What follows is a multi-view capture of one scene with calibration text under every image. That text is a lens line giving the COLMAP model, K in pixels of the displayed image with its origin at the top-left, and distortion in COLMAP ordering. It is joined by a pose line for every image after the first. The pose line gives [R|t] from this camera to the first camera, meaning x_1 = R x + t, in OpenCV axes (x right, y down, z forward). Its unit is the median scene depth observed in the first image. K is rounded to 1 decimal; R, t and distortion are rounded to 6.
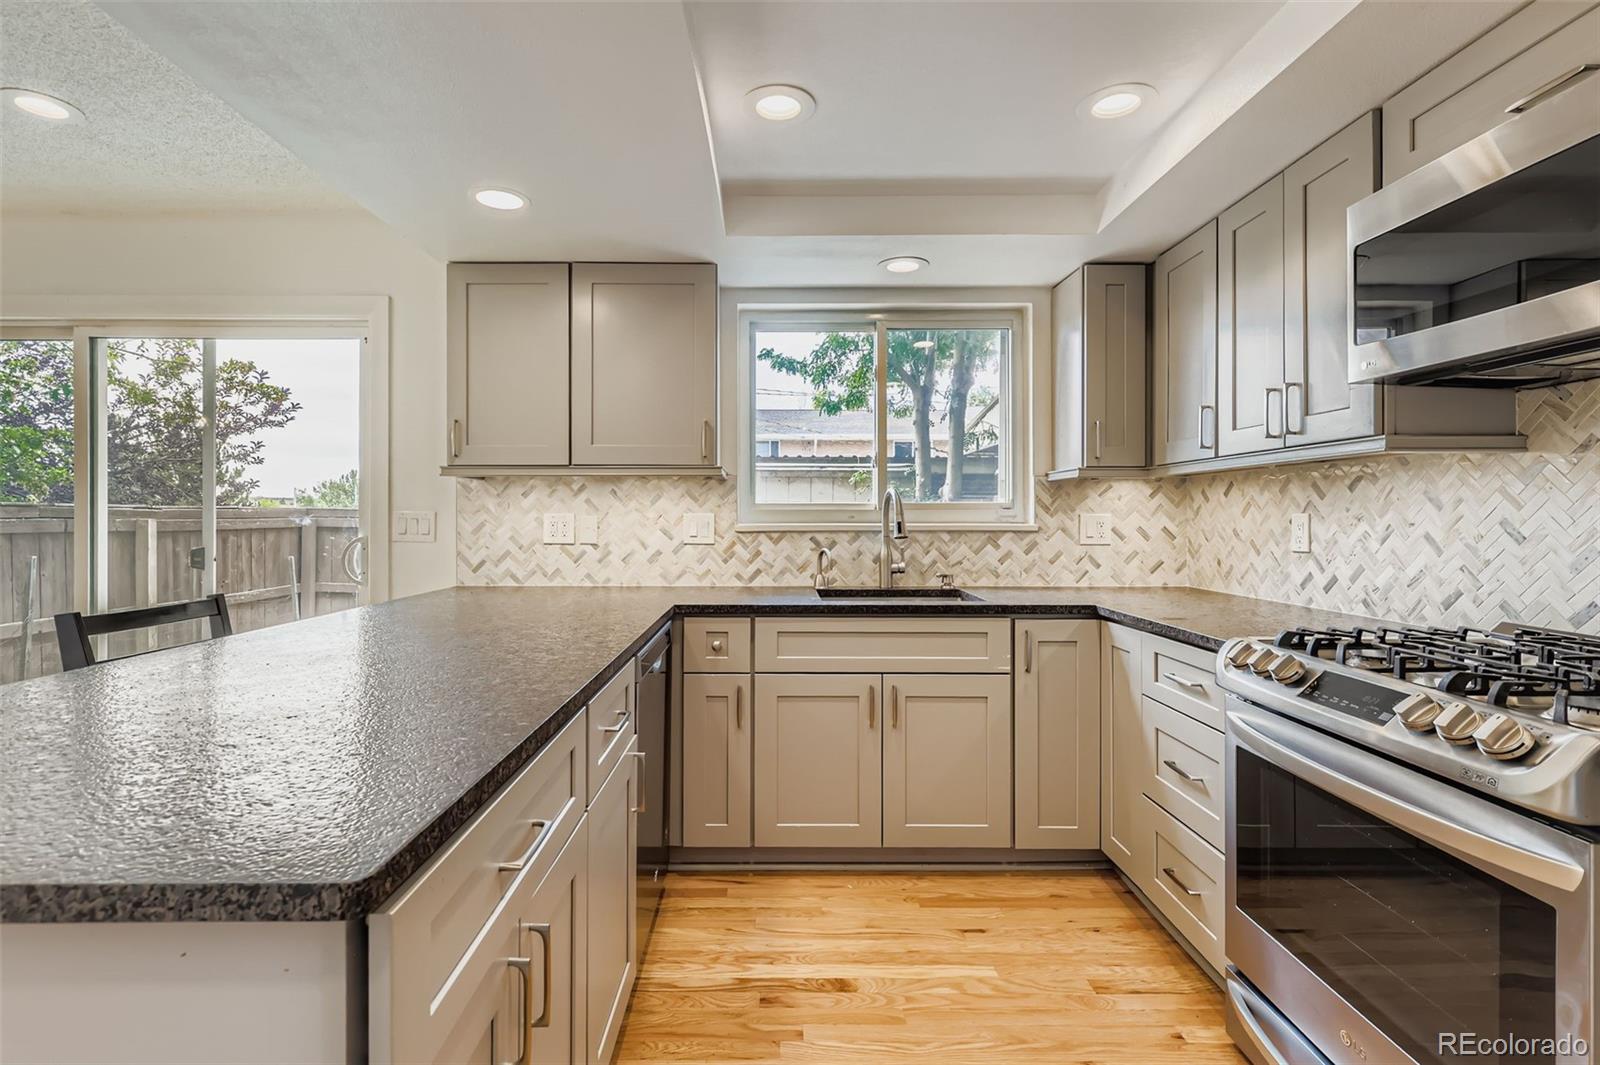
lens RADIAL K [[755.9, 0, 772.8], [0, 755.9, 517.9], [0, 0, 1]] dist [0.011510, -0.000027]
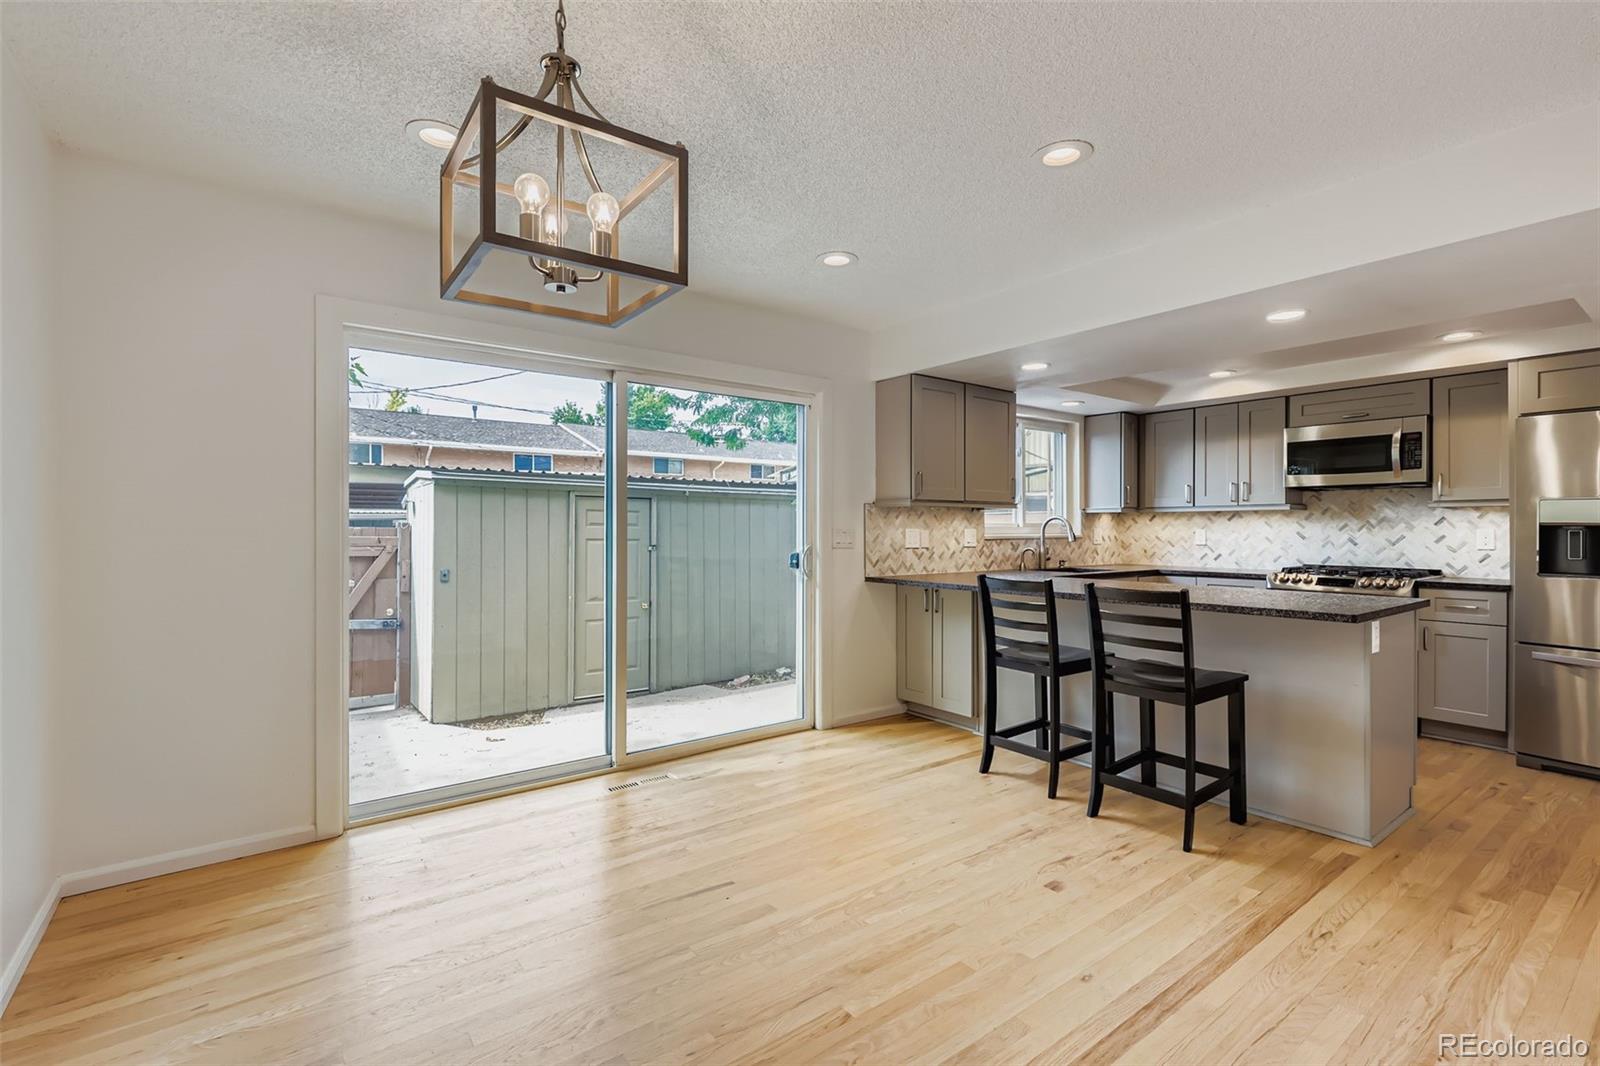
lens RADIAL K [[724.7, 0, 803.4], [0, 724.7, 530.6], [0, 0, 1]] dist [-0.000023, -0.000190]
pose [[0.793899, -0.001872, 0.608046, -1.392298], [0.000829, 0.999998, 0.001995, -0.005819], [-0.608049, -0.001080, 0.793899, -0.070213]]
